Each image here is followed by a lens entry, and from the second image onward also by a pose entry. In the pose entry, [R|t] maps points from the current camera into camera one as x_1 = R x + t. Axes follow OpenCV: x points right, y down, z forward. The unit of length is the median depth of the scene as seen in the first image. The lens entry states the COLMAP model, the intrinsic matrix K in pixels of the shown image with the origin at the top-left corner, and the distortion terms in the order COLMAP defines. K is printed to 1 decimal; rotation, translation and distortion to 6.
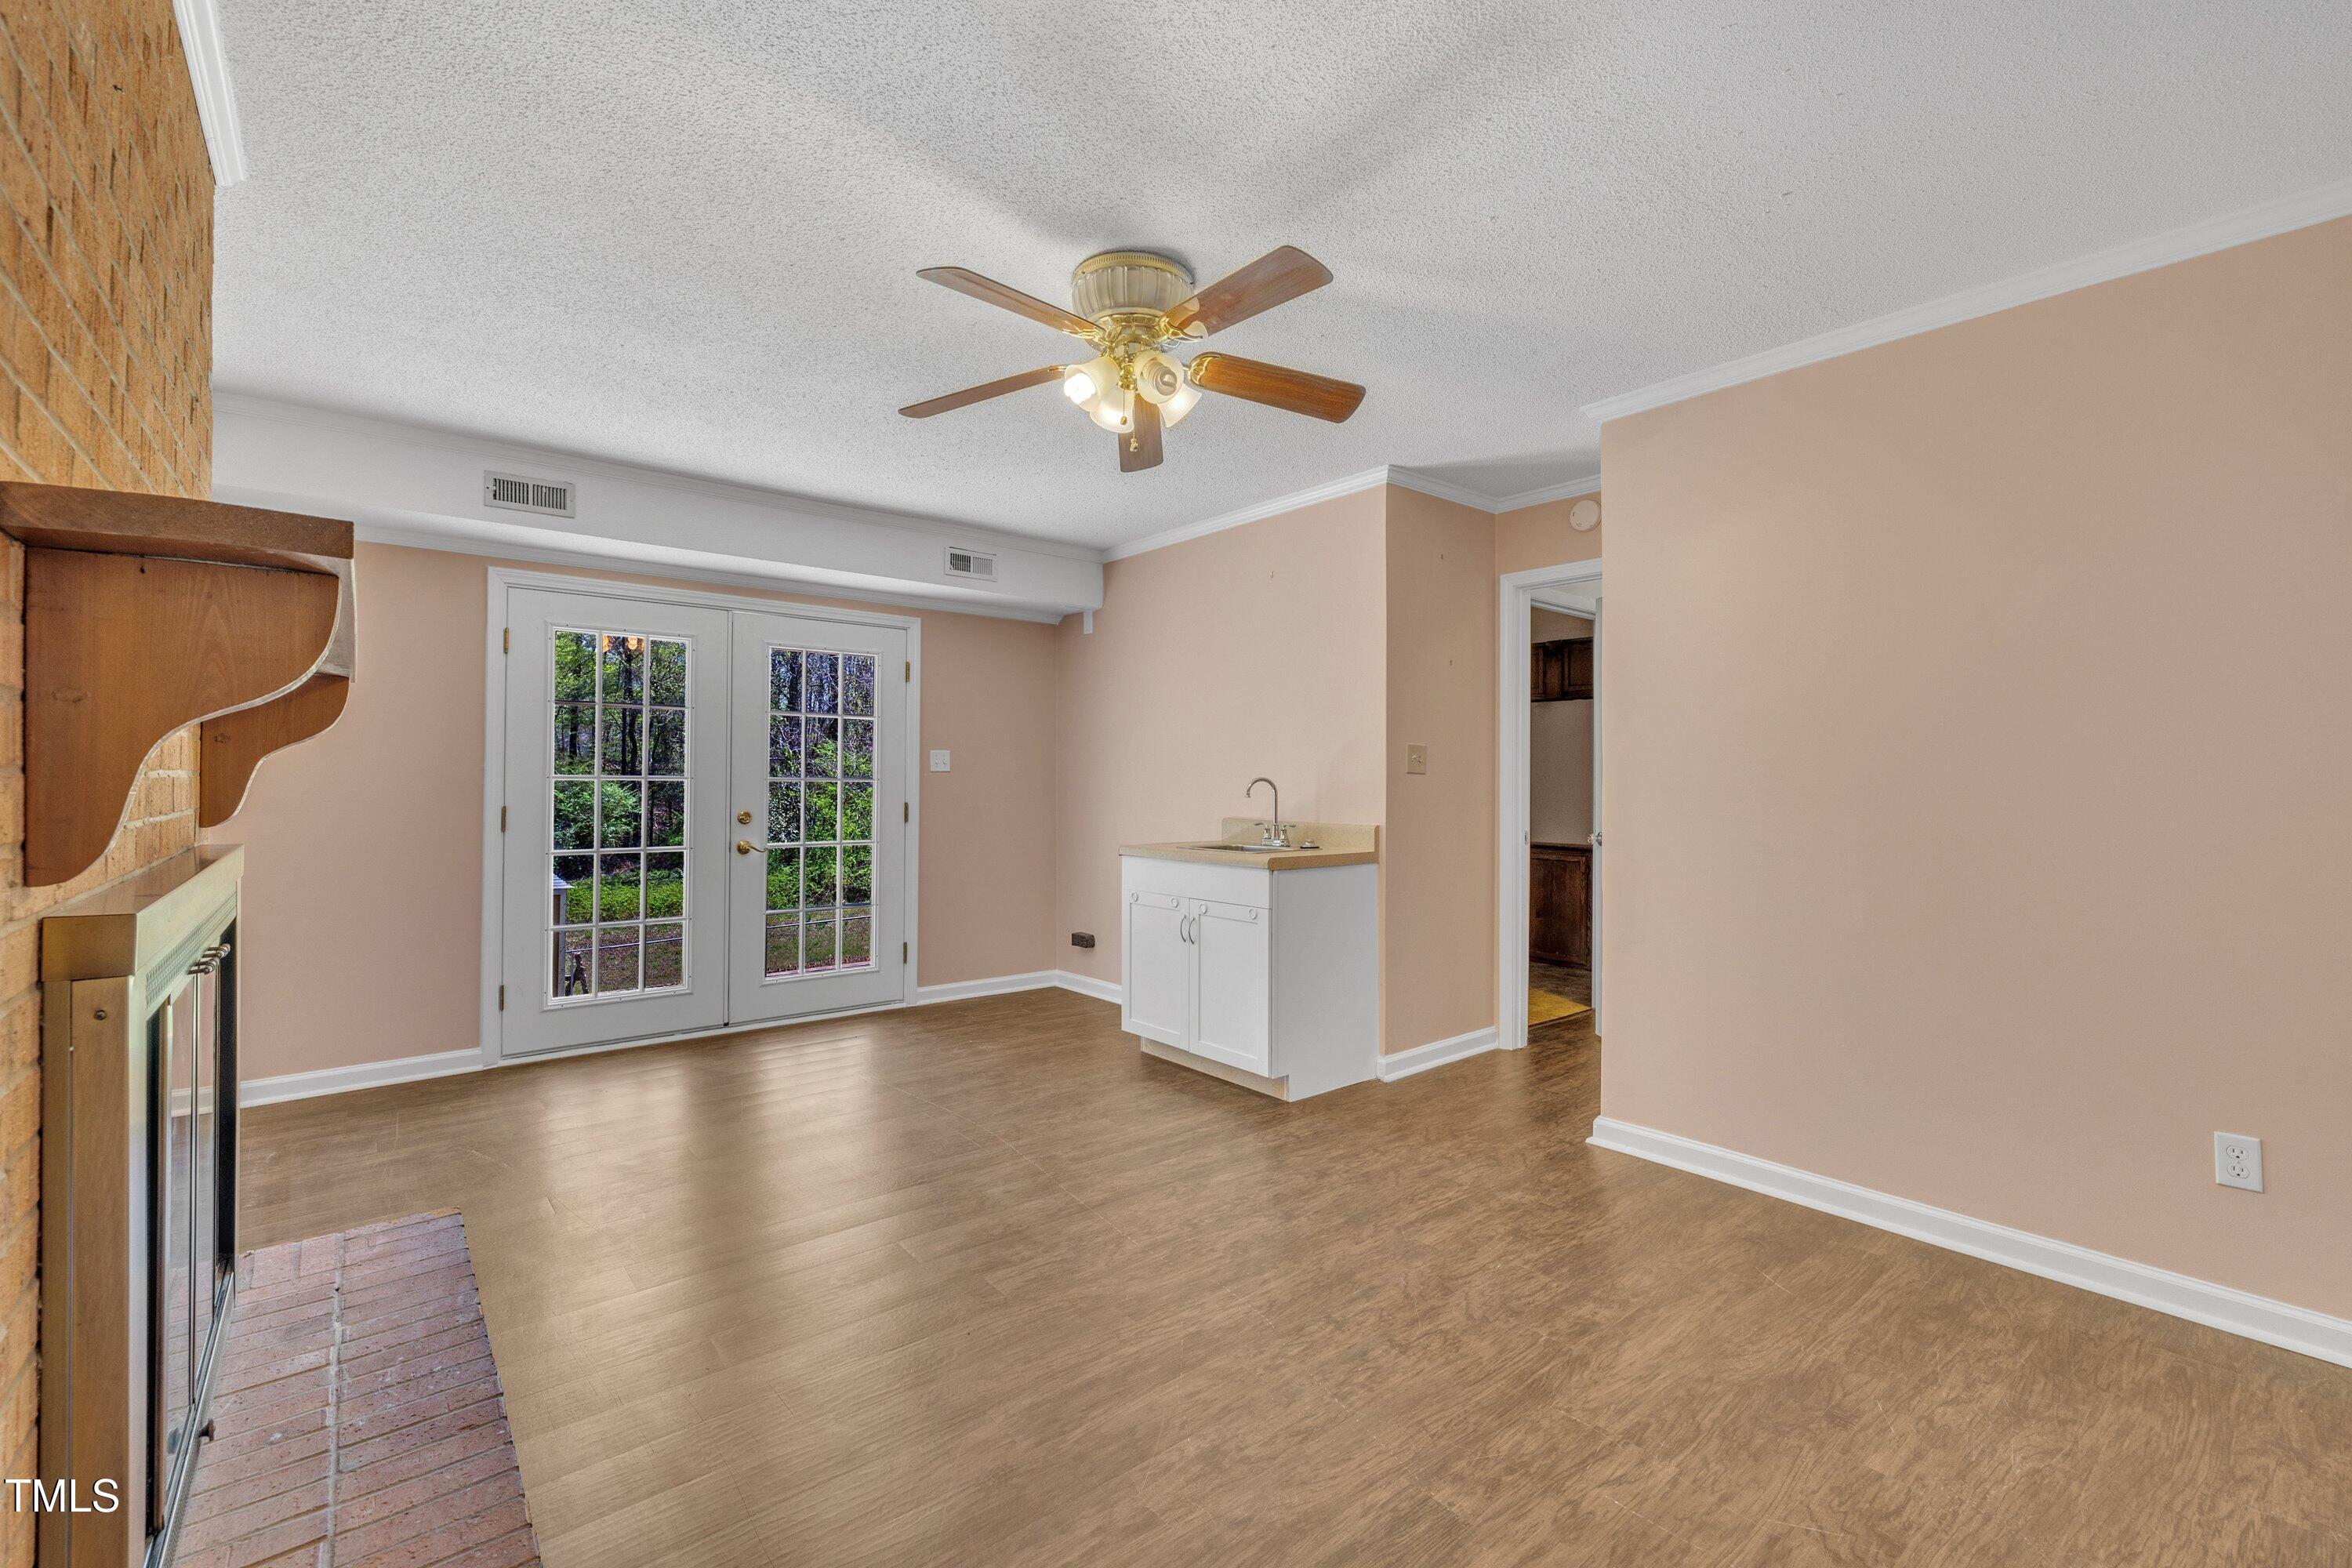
lens RADIAL K [[997.4, 0, 1168.6], [0, 997.4, 782.8], [0, 0, 1]] dist [0.012113, -0.000139]
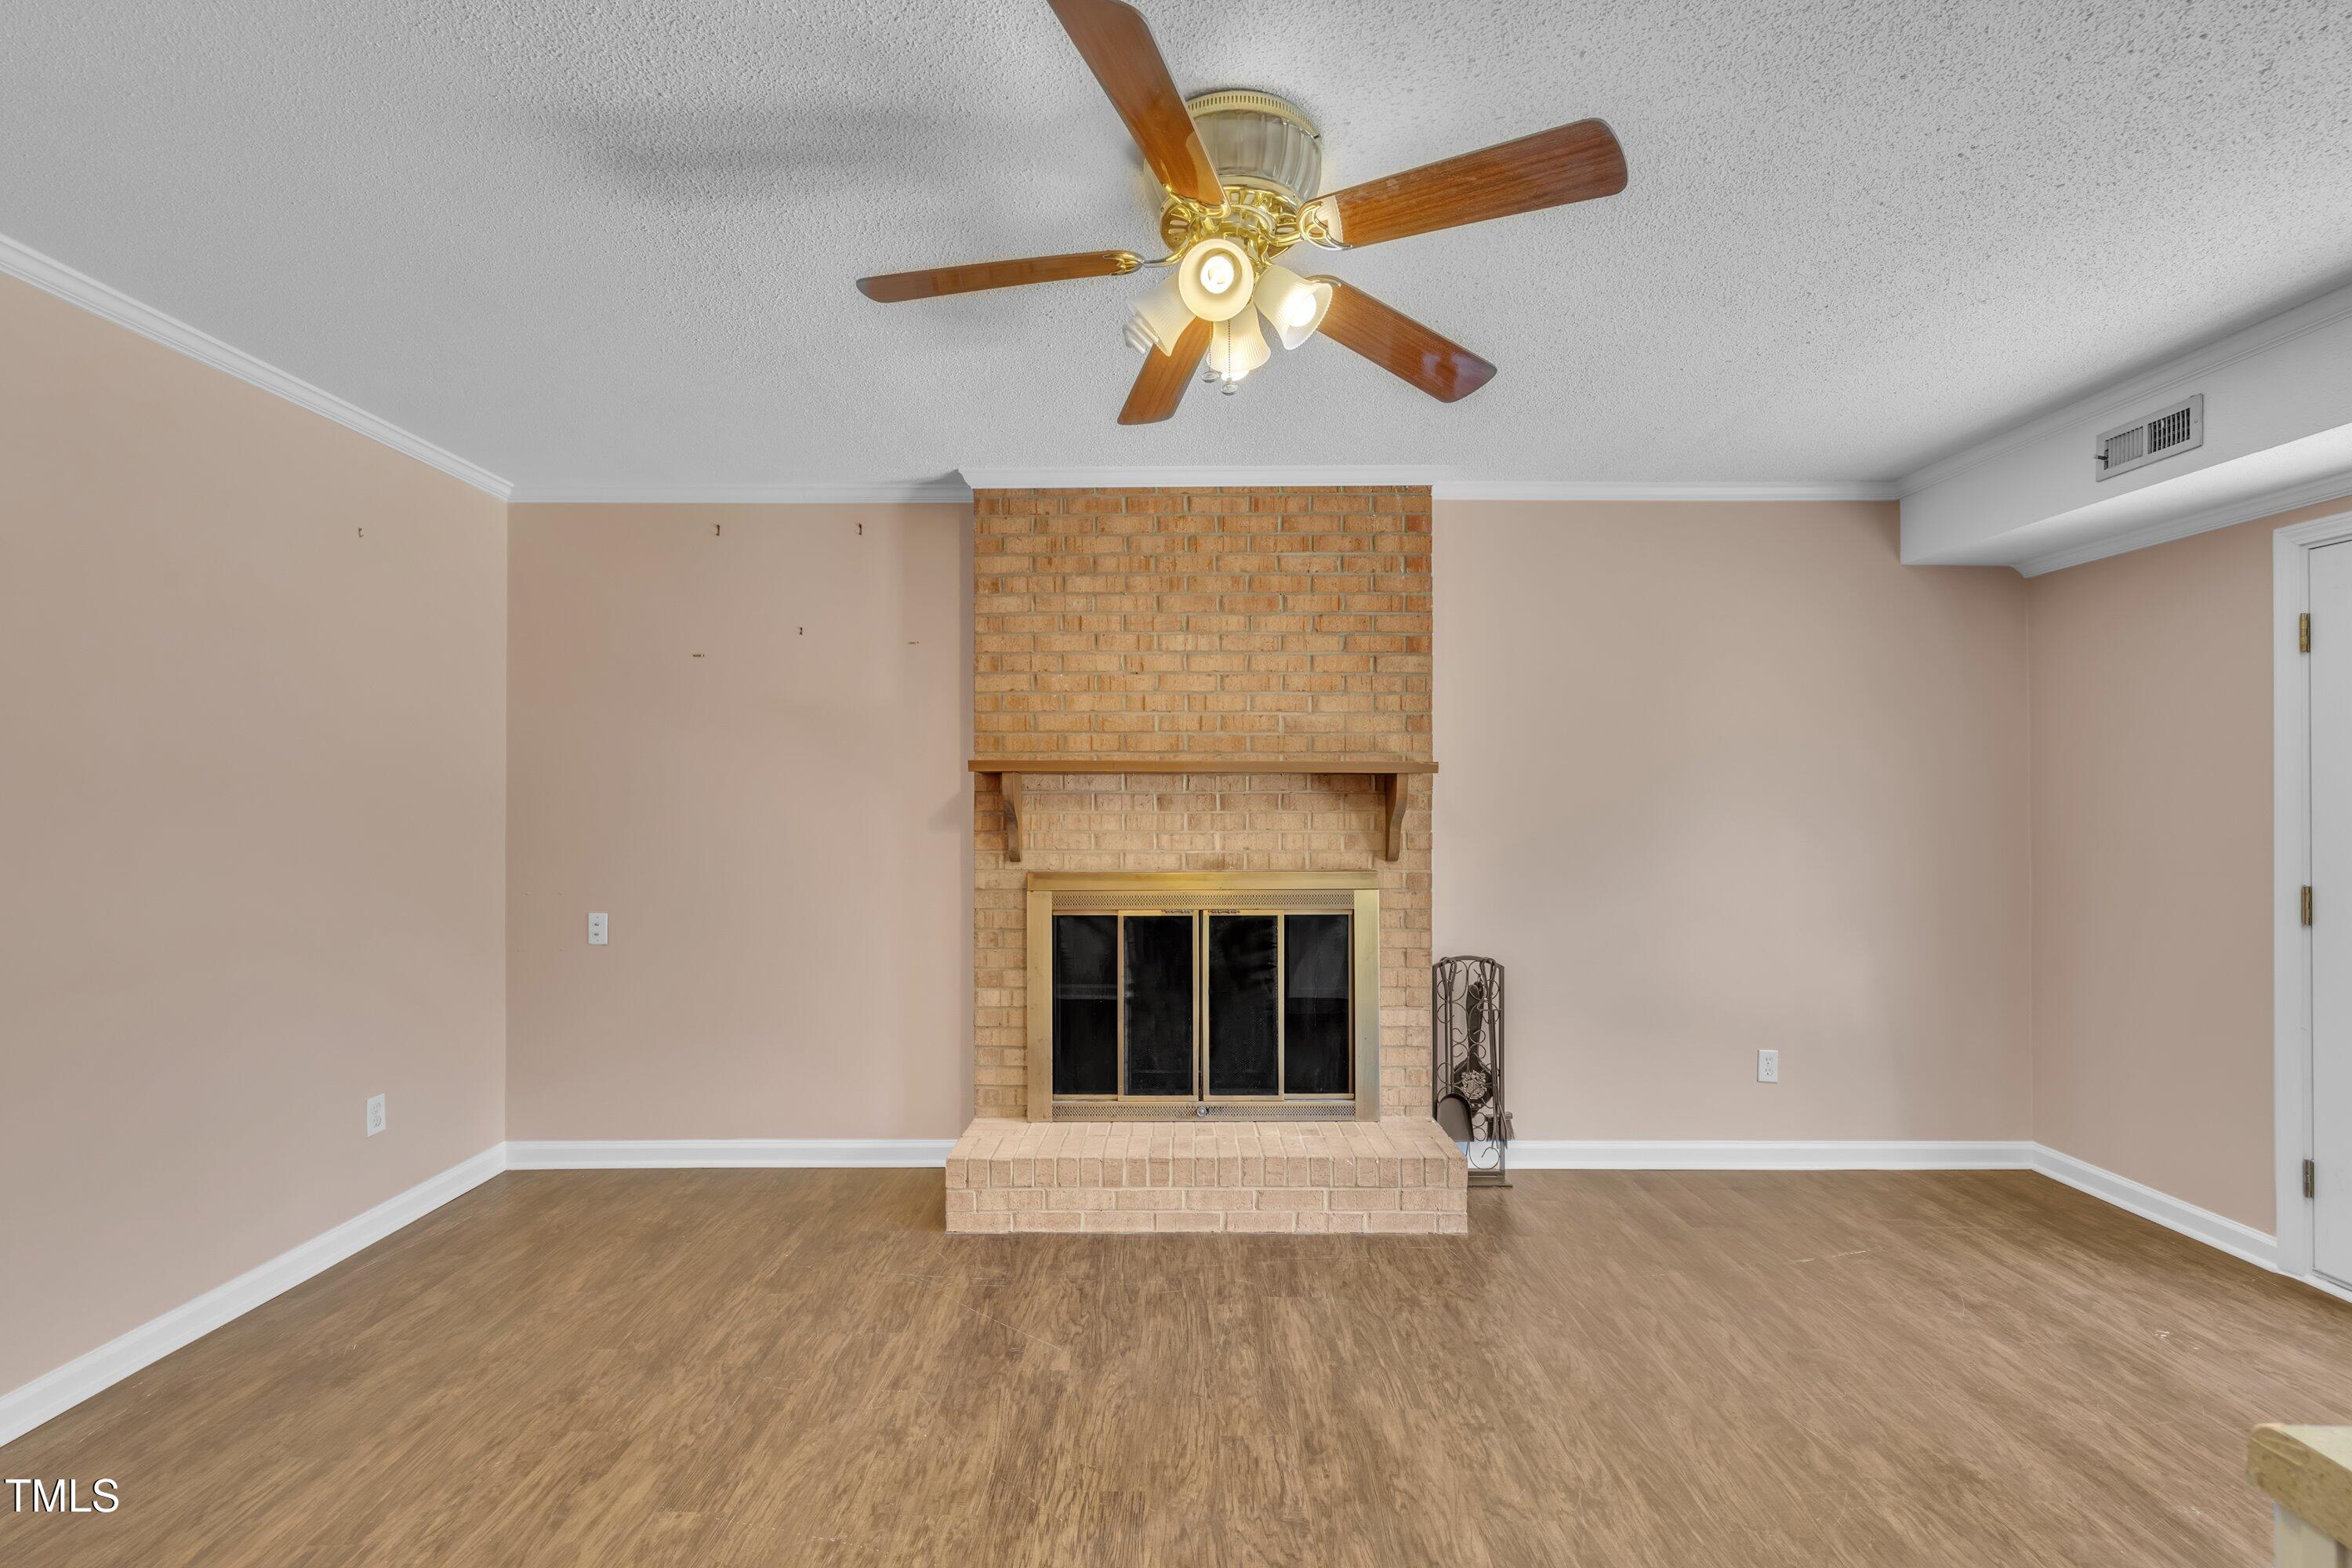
lens RADIAL K [[997.4, 0, 1165.5], [0, 997.4, 788.1], [0, 0, 1]] dist [0.012113, -0.000139]
pose [[-0.631327, -0.011614, -0.775430, 0.737402], [-0.001984, 0.999909, -0.013360, -0.068282], [0.775514, -0.006896, -0.631292, 1.924888]]
